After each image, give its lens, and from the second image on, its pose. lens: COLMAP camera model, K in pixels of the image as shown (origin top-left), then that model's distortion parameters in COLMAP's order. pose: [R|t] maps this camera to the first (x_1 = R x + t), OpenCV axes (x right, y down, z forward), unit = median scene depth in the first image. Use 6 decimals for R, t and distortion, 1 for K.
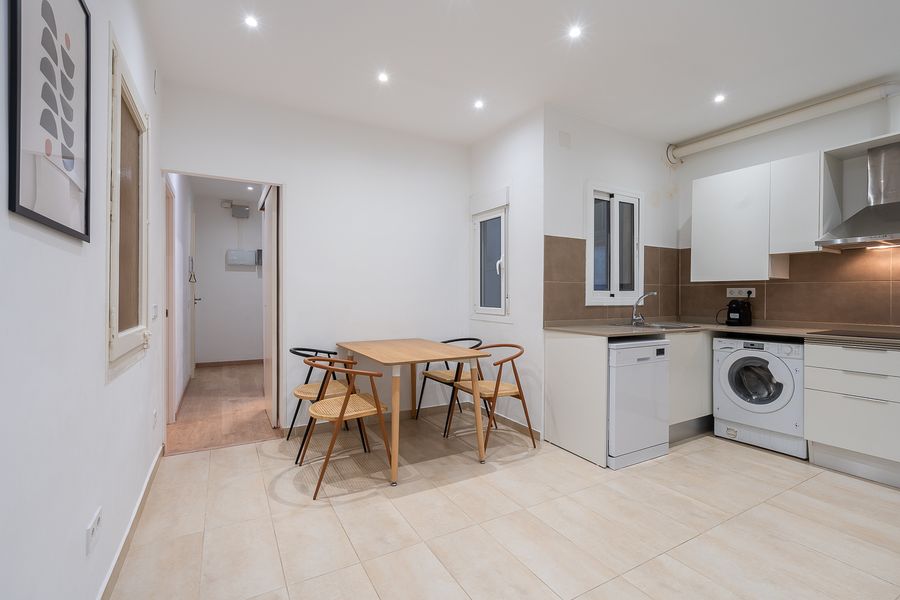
lens RADIAL K [[404.6, 0, 451.5], [0, 404.6, 298.6], [0, 0, 1]] dist [-0.000910, 0.000415]
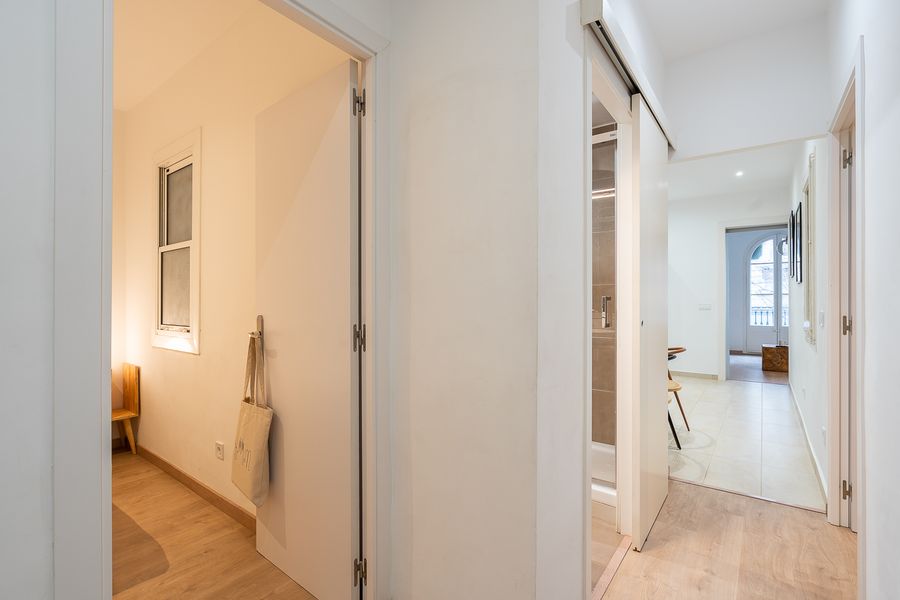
lens RADIAL K [[413.8, 0, 474.2], [0, 413.8, 299.9], [0, 0, 1]] dist [-0.001207, -0.000116]
pose [[-0.431090, 0.000965, 0.902308, -1.020935], [0.007248, 0.999971, 0.002393, -0.014037], [-0.902280, 0.007572, -0.431085, 1.744951]]
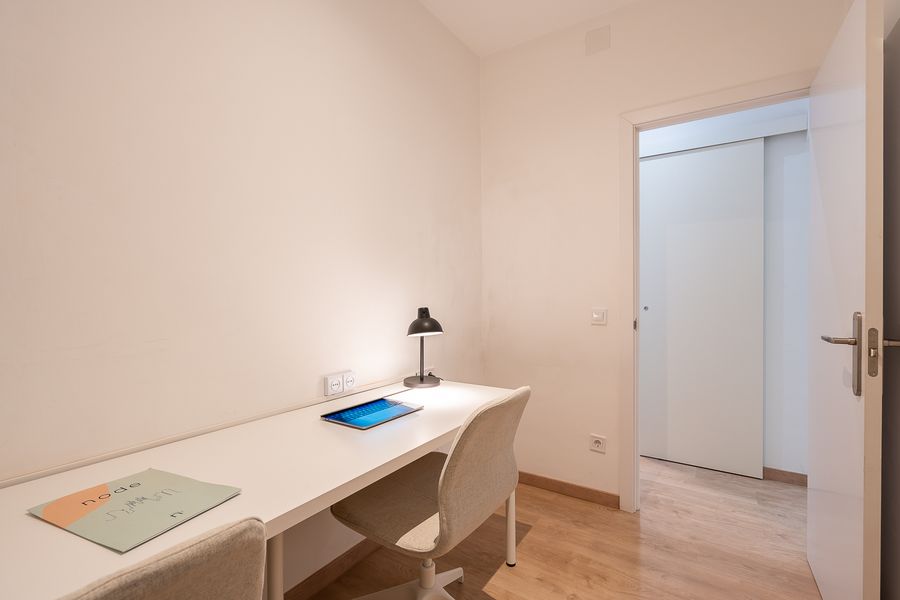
lens RADIAL K [[404.6, 0, 451.5], [0, 404.6, 298.6], [0, 0, 1]] dist [-0.000910, 0.000415]
pose [[0.888275, -0.005623, 0.459277, -1.368433], [0.006952, 0.999975, -0.001202, -0.000718], [-0.459259, 0.004260, 0.888292, 0.677083]]
